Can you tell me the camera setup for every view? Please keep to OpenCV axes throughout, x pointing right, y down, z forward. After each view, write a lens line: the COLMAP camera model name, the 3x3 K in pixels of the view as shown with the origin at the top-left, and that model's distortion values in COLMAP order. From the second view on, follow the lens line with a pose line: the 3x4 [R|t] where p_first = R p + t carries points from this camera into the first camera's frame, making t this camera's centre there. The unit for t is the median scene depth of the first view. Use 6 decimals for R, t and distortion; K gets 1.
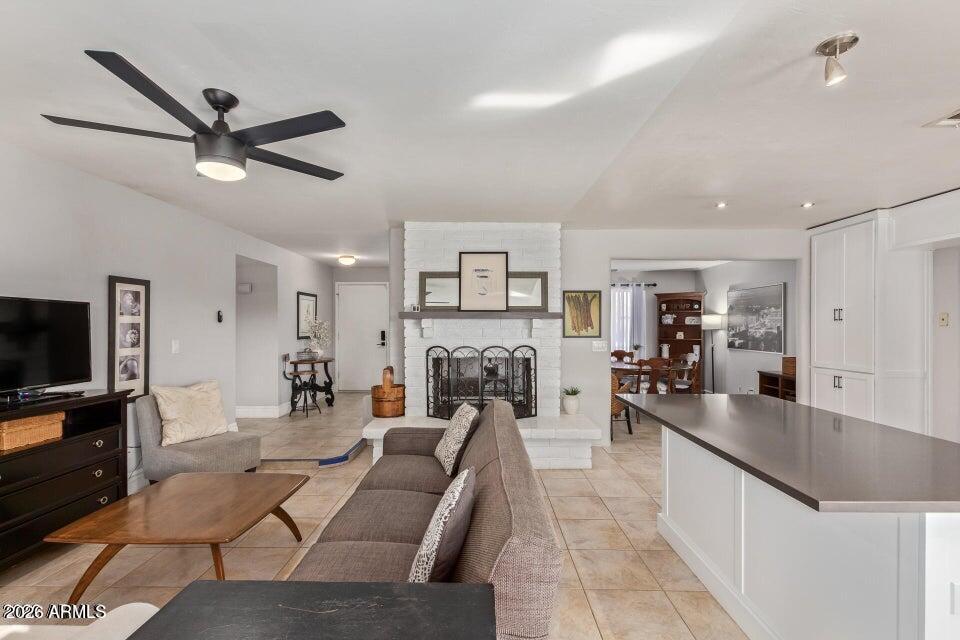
lens RADIAL K [[440.3, 0, 488.5], [0, 440.3, 326.1], [0, 0, 1]] dist [0.013835, -0.003341]
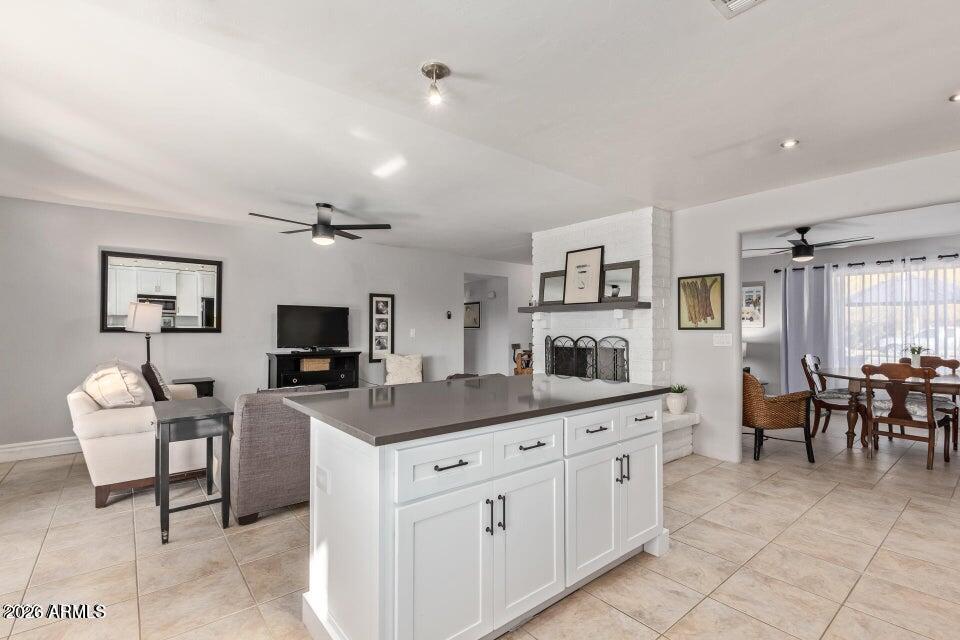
lens RADIAL K [[440.3, 0, 490.7], [0, 440.3, 325.3], [0, 0, 1]] dist [0.013835, -0.003341]
pose [[0.636881, -0.006208, -0.770937, 0.674540], [-0.001070, 0.999959, -0.008937, 0.028262], [0.770961, 0.006516, 0.636849, 0.138568]]
